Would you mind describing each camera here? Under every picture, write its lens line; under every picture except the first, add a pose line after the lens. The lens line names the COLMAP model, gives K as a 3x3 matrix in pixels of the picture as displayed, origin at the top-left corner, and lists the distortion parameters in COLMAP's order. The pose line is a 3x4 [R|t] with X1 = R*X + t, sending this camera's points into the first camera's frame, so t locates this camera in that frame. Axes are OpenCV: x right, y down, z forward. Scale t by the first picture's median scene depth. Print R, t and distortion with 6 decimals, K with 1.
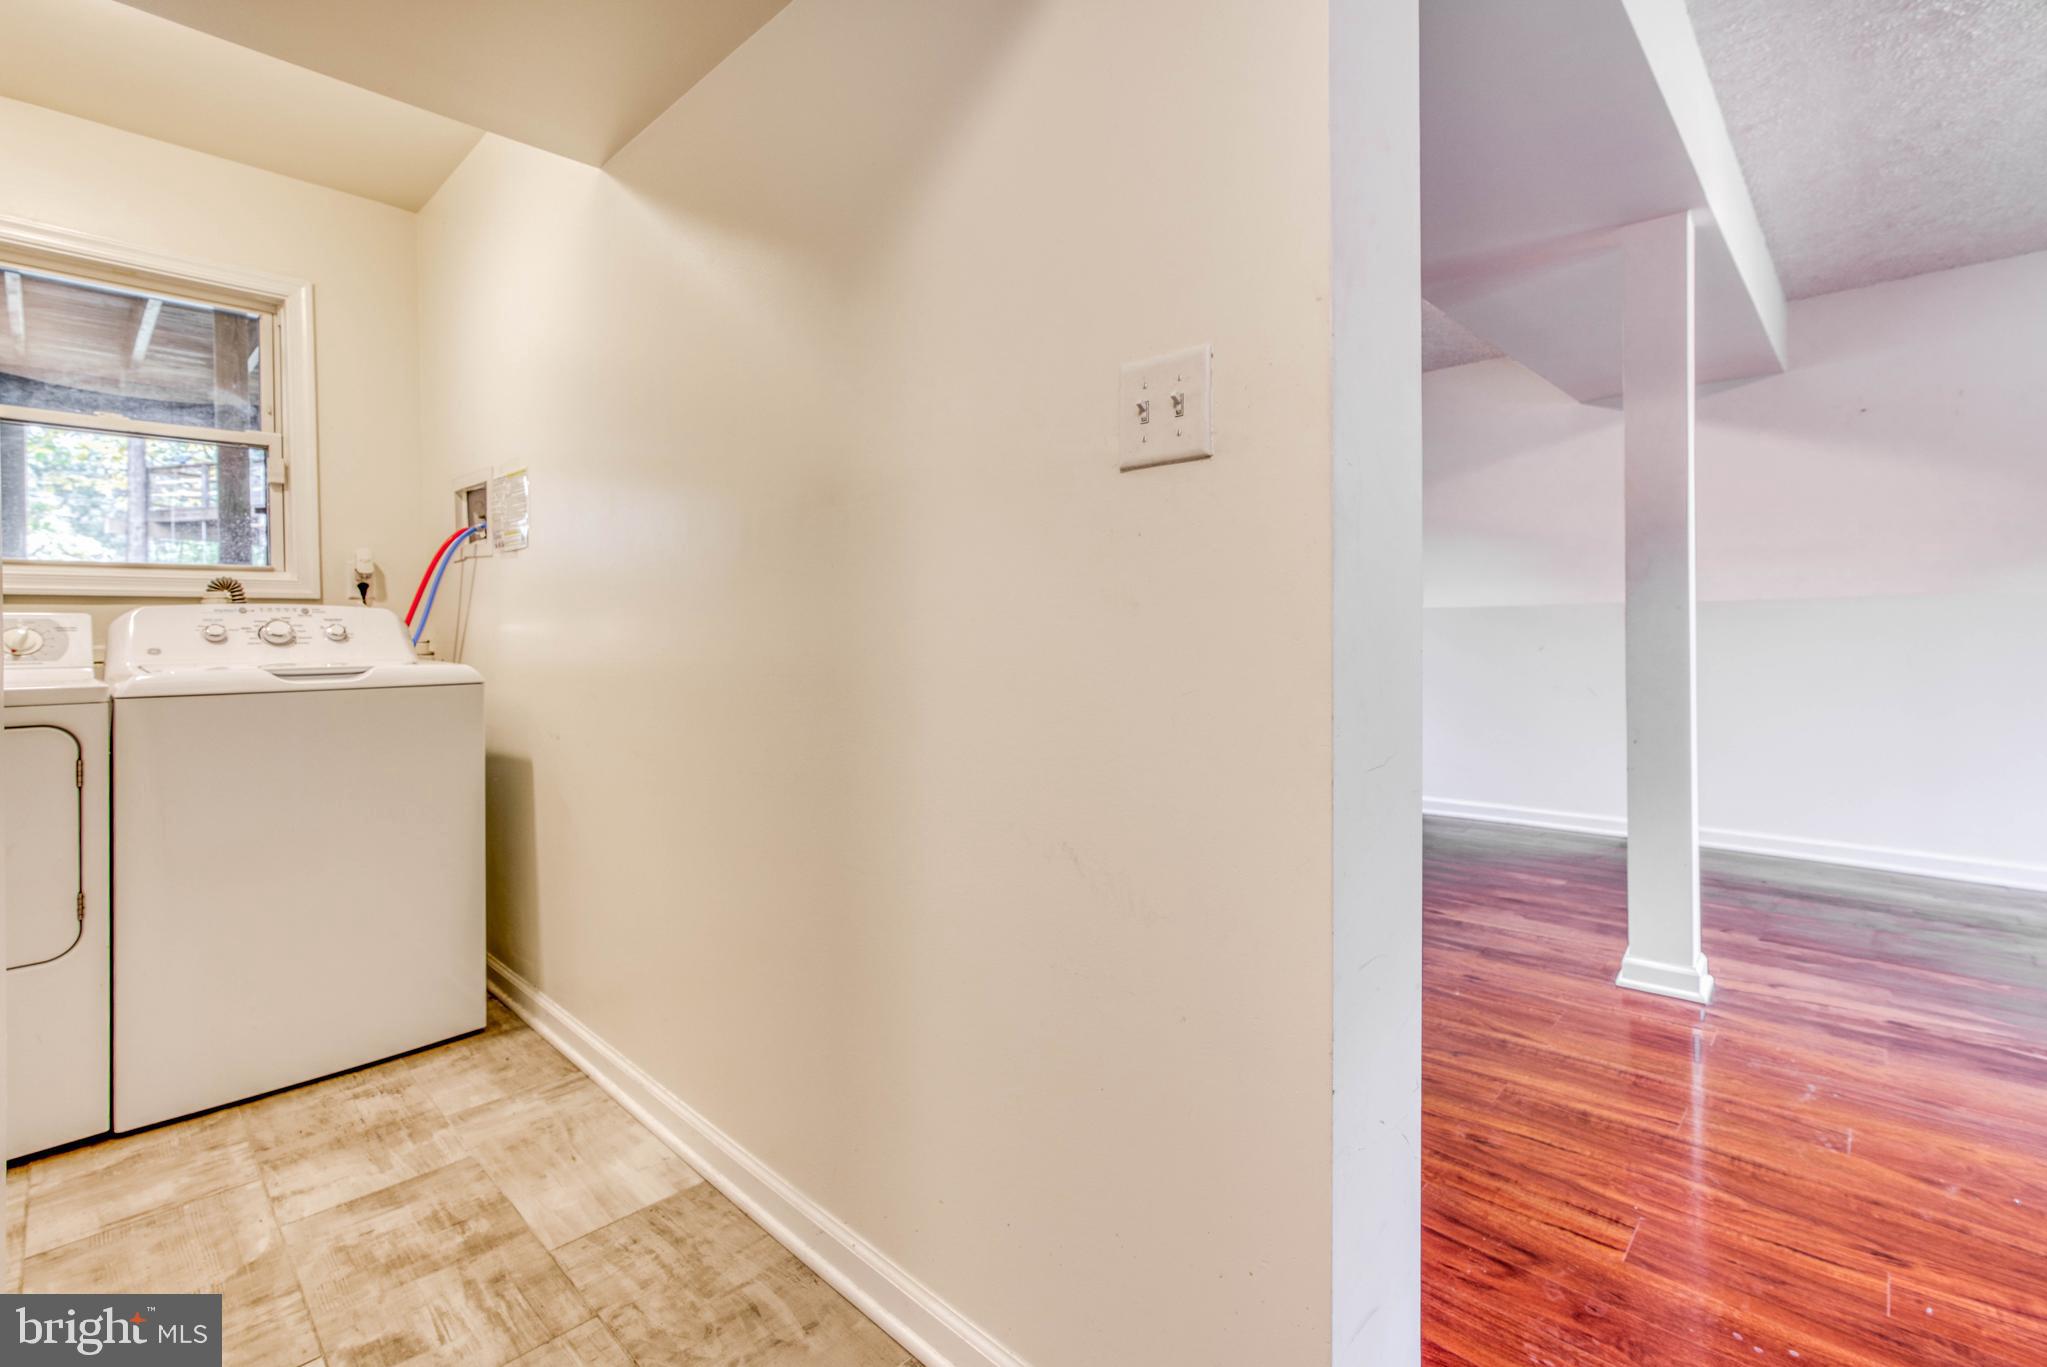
lens RADIAL K [[918.6, 0, 1021.5], [0, 918.6, 626.9], [0, 0, 1]] dist [-0.019321, 0.017999]
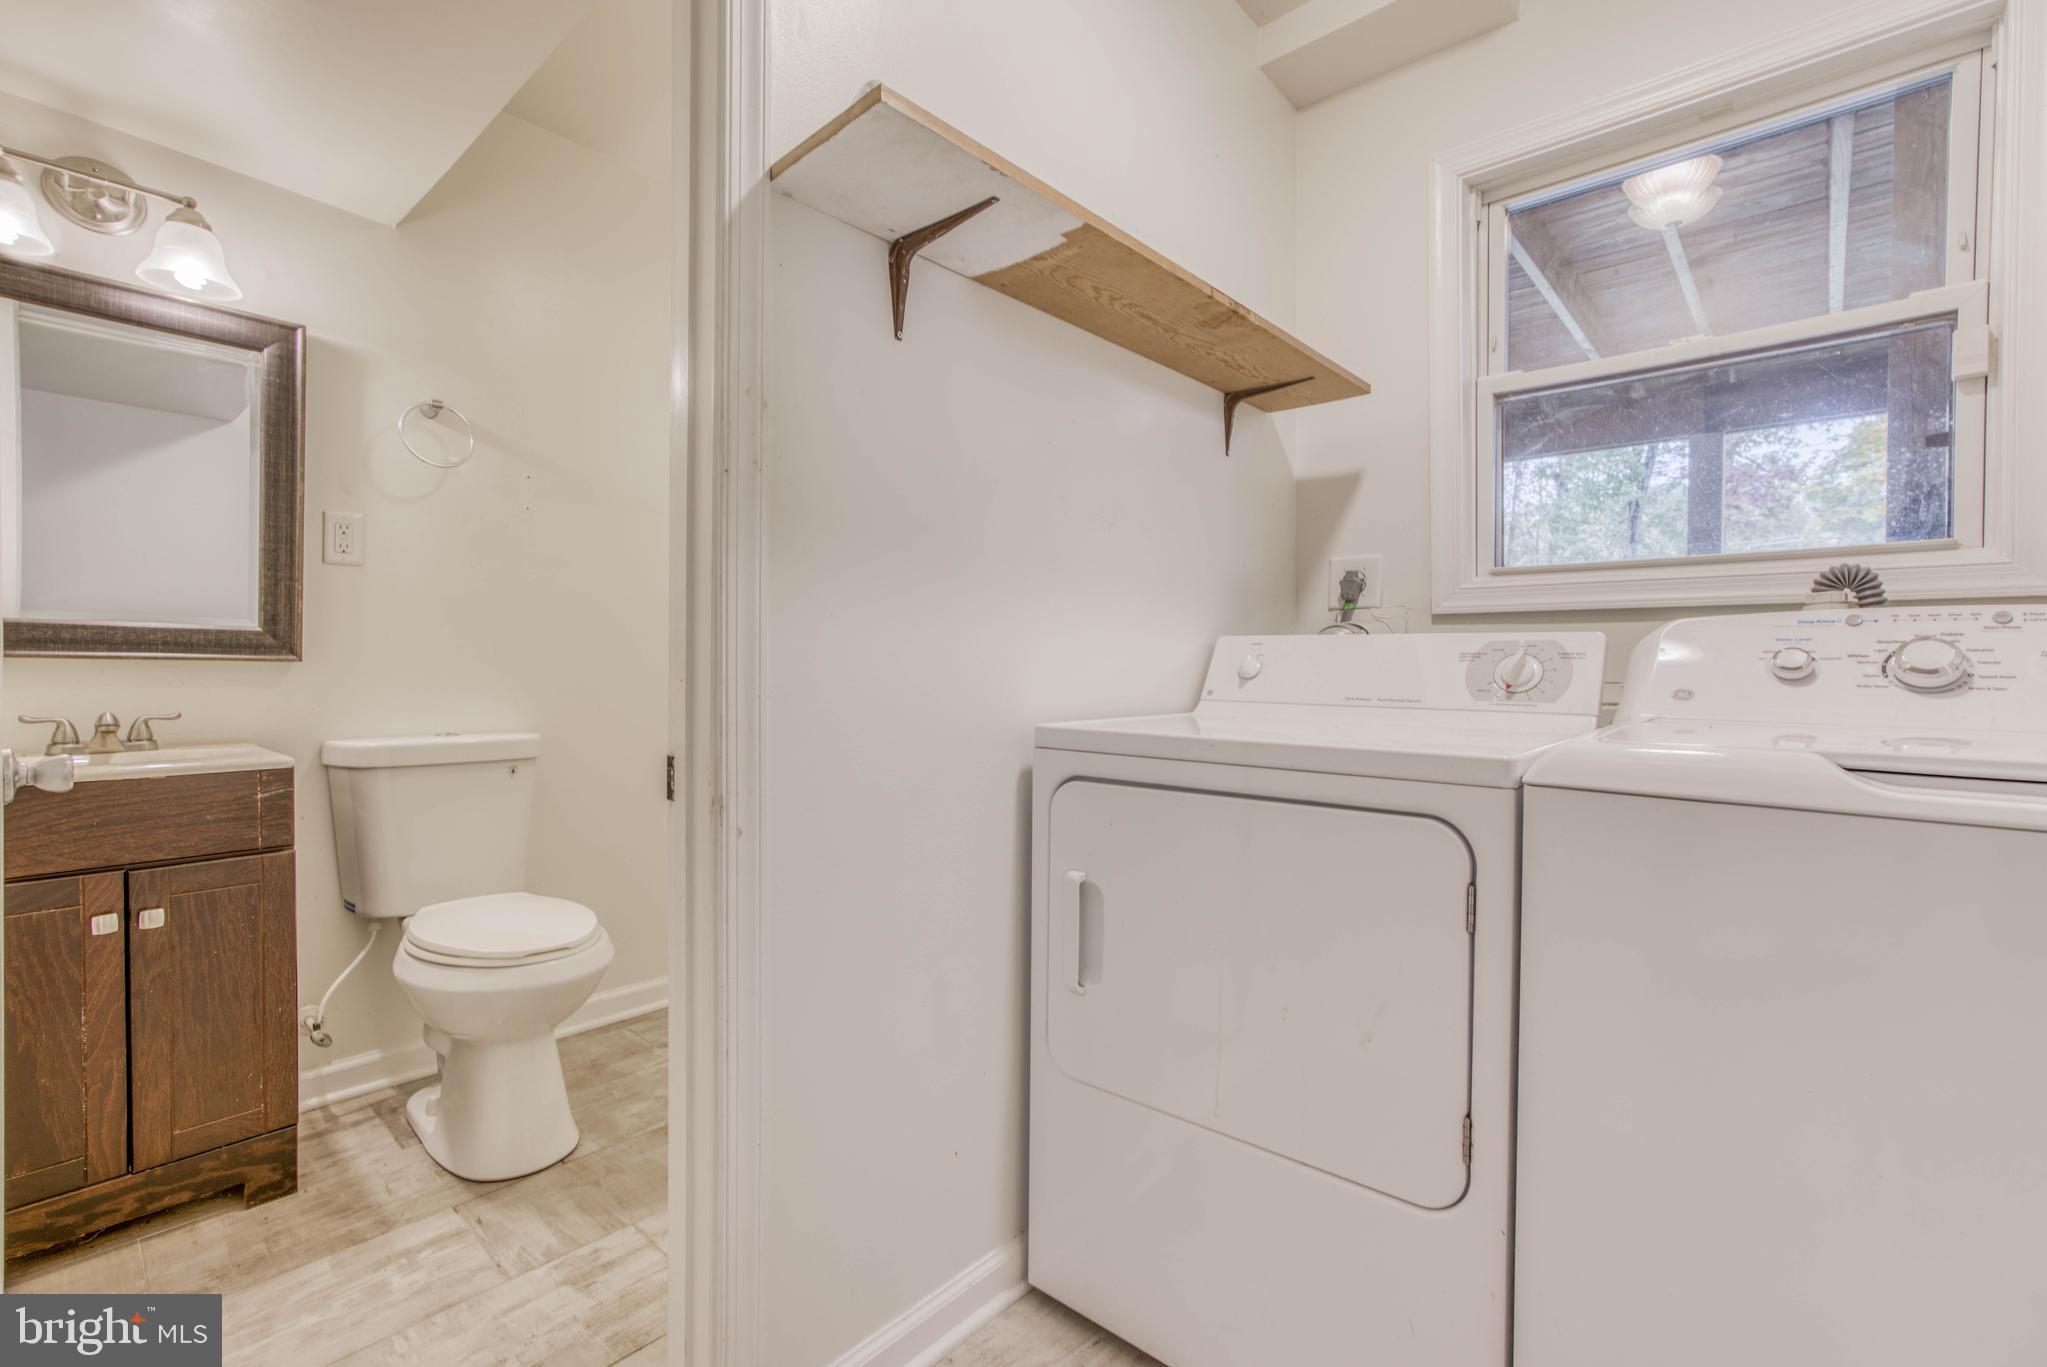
lens RADIAL K [[917.0, 0, 1004.2], [0, 917.0, 681.1], [0, 0, 1]] dist [-0.019960, 0.018338]
pose [[0.019081, 0.030859, -0.999342, -0.341518], [-0.003539, 0.999519, 0.030797, 0.001739], [0.999812, 0.002949, 0.019181, 0.507303]]
